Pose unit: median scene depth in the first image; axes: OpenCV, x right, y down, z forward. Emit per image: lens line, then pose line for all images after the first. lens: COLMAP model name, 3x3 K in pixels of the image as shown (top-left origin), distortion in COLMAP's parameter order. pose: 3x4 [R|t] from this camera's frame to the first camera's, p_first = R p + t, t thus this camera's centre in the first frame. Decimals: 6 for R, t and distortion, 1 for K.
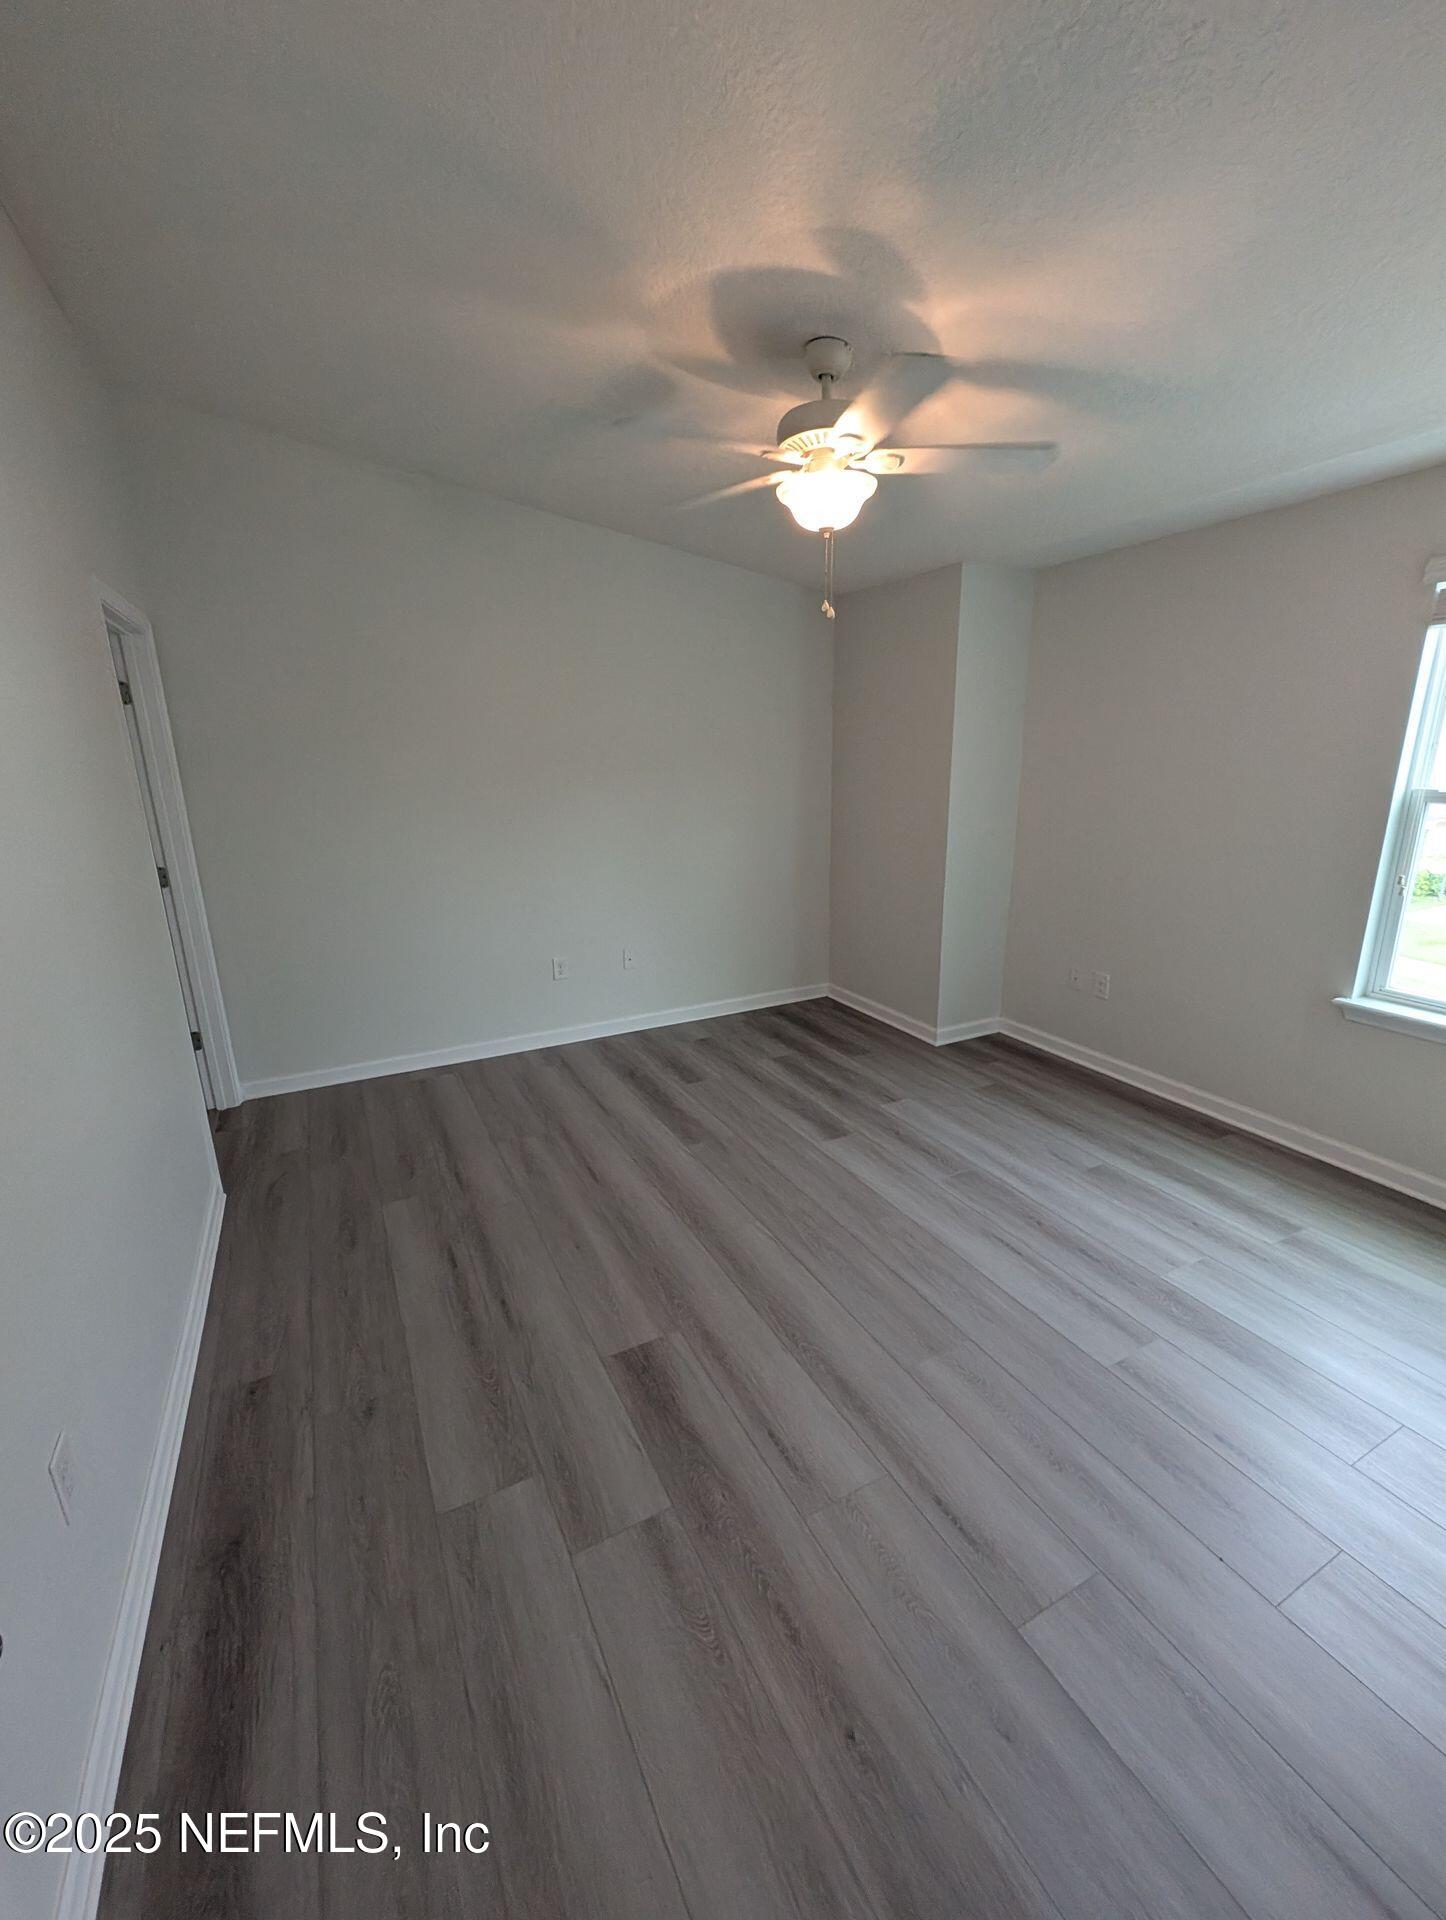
lens RADIAL K [[786.7, 0, 715.5], [0, 786.7, 959.3], [0, 0, 1]] dist [-0.002593, -0.000922]
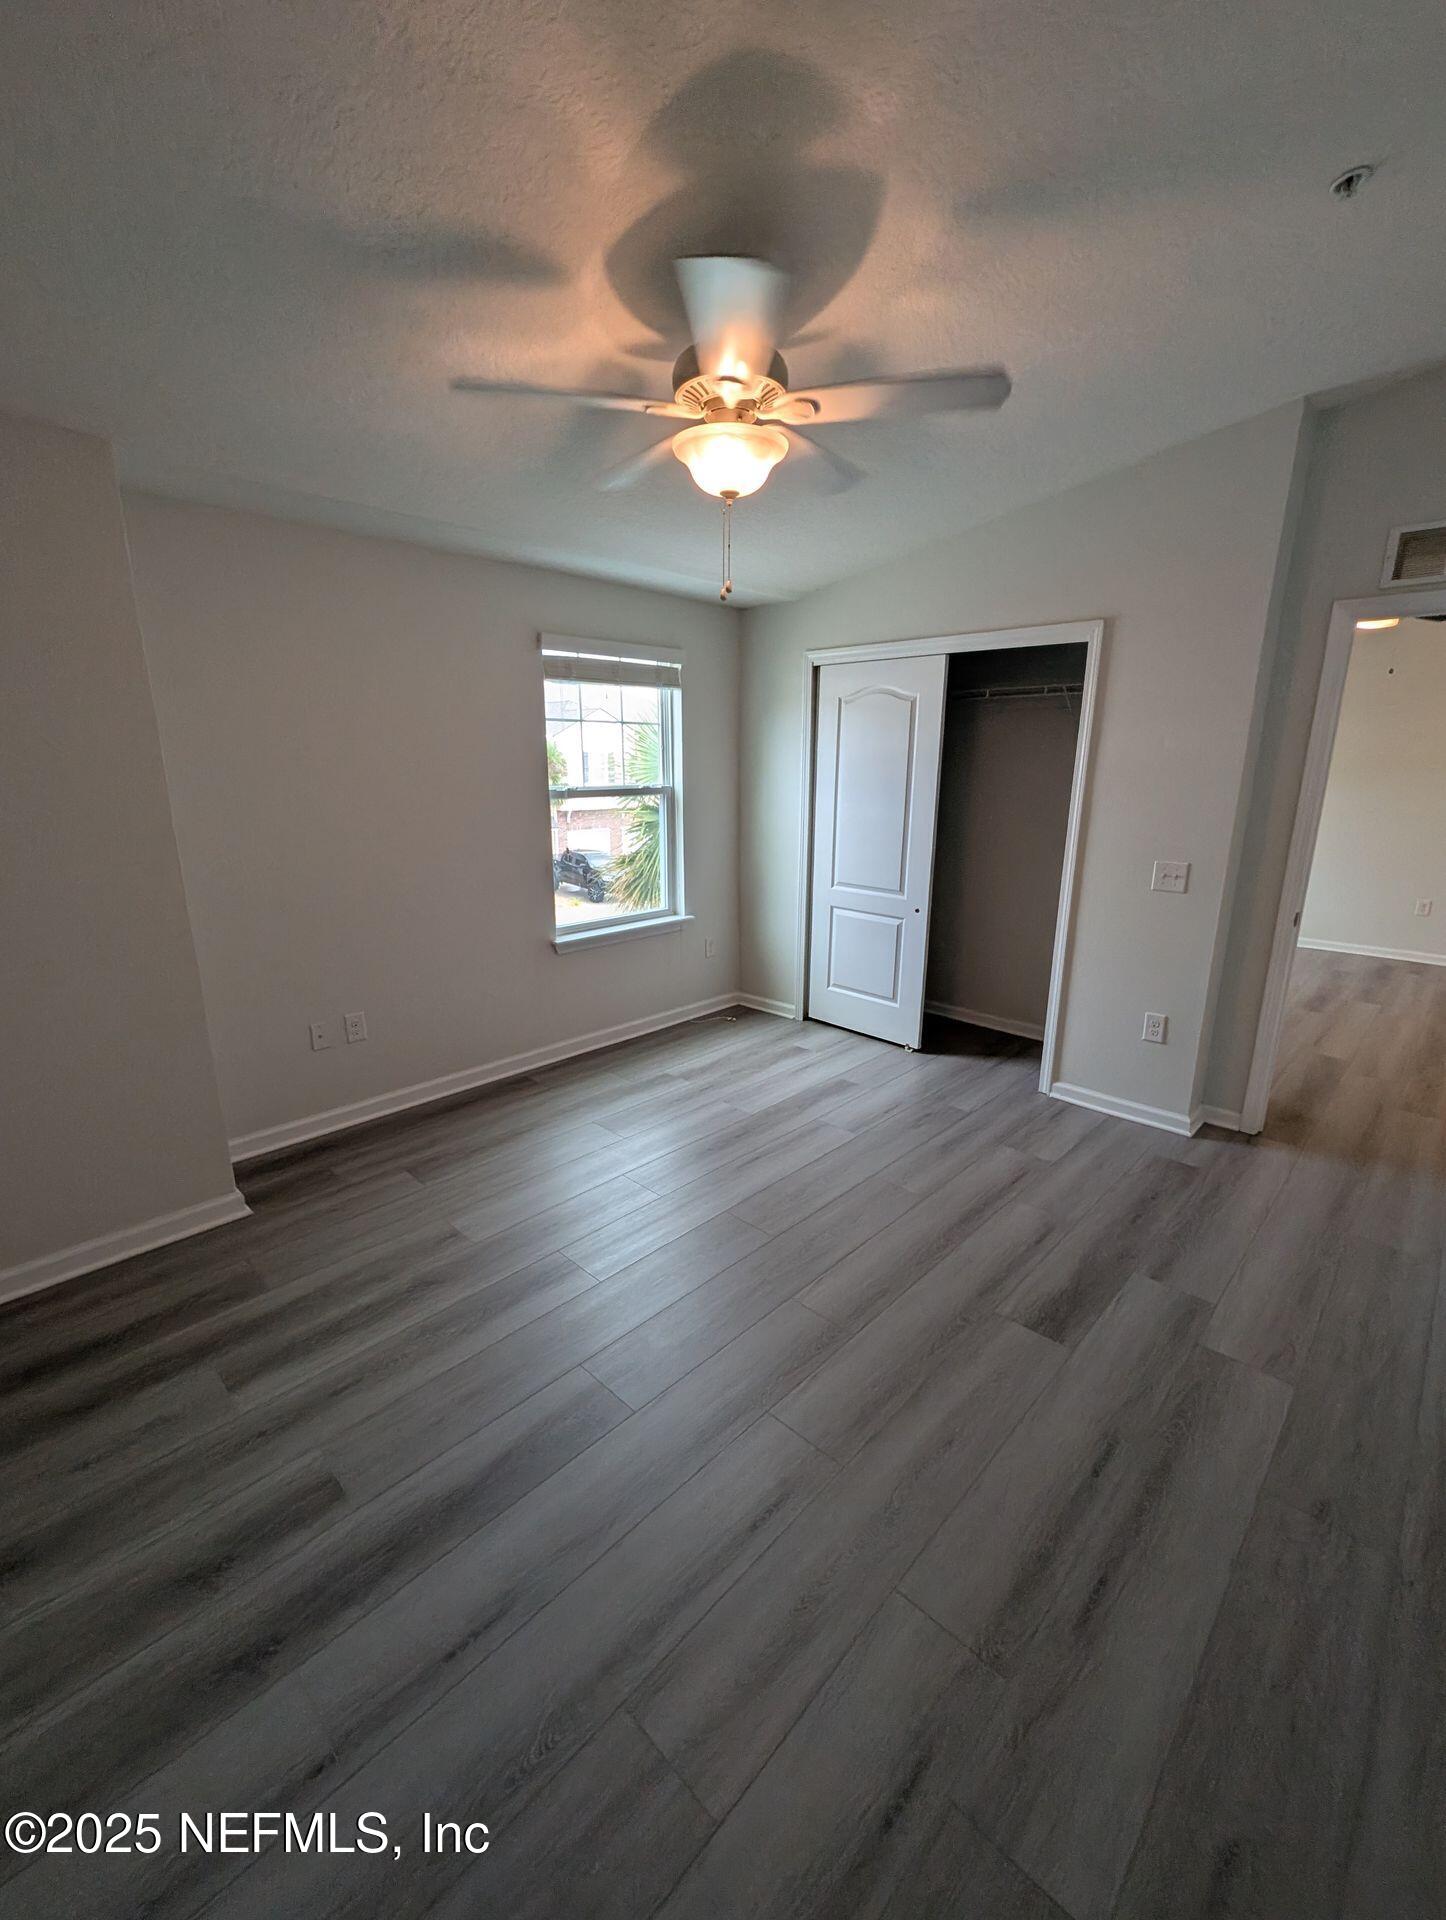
lens RADIAL K [[786.7, 0, 719.5], [0, 786.7, 976.0], [0, 0, 1]] dist [-0.002593, -0.000922]
pose [[-0.321136, -0.235560, 0.917269, -0.661245], [0.250727, 0.912863, 0.322208, -0.304701], [-0.913240, 0.333457, -0.234092, 1.211544]]
